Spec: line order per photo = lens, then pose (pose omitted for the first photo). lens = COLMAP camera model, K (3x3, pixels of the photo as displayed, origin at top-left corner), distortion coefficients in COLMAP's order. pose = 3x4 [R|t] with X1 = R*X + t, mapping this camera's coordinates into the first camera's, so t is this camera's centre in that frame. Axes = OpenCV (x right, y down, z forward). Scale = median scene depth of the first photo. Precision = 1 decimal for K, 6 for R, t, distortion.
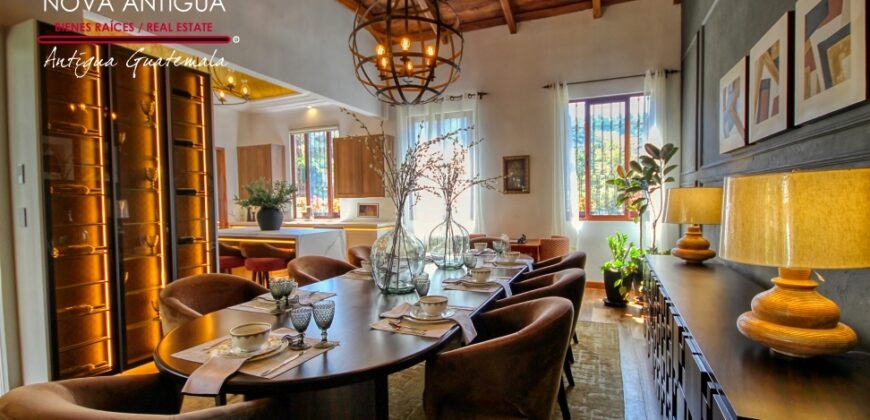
lens RADIAL K [[401.0, 0, 439.3], [0, 401.0, 215.1], [0, 0, 1]] dist [0.000456, -0.000878]
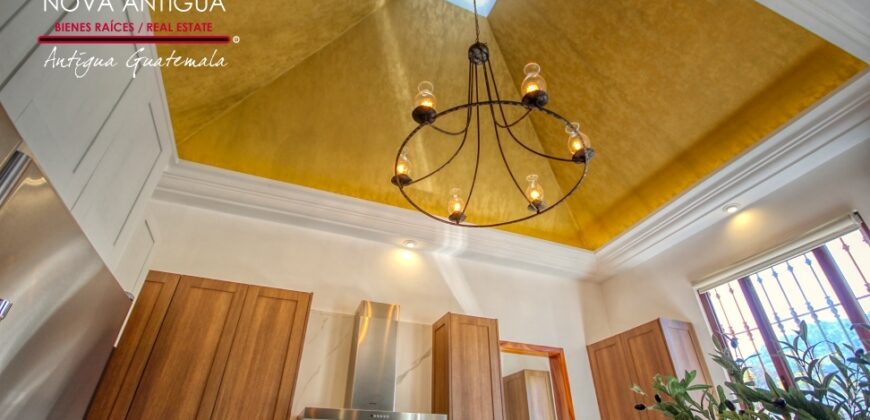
lens RADIAL K [[401.0, 0, 439.3], [0, 401.0, 215.1], [0, 0, 1]] dist [0.000456, -0.000878]
pose [[0.699578, -0.376524, -0.607306, -0.284008], [-0.040350, 0.827734, -0.559668, -0.022359], [0.713416, 0.416036, 0.563872, 0.552044]]
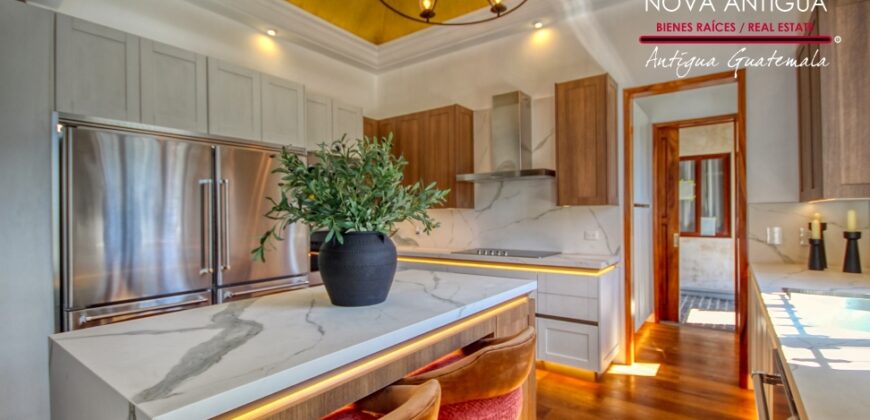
lens RADIAL K [[401.0, 0, 439.3], [0, 401.0, 215.1], [0, 0, 1]] dist [0.000456, -0.000878]
pose [[-0.236037, 0.015867, -0.971614, -0.092132], [-0.023946, 0.999468, 0.022139, -0.027839], [0.971449, 0.028492, -0.235532, 0.811423]]
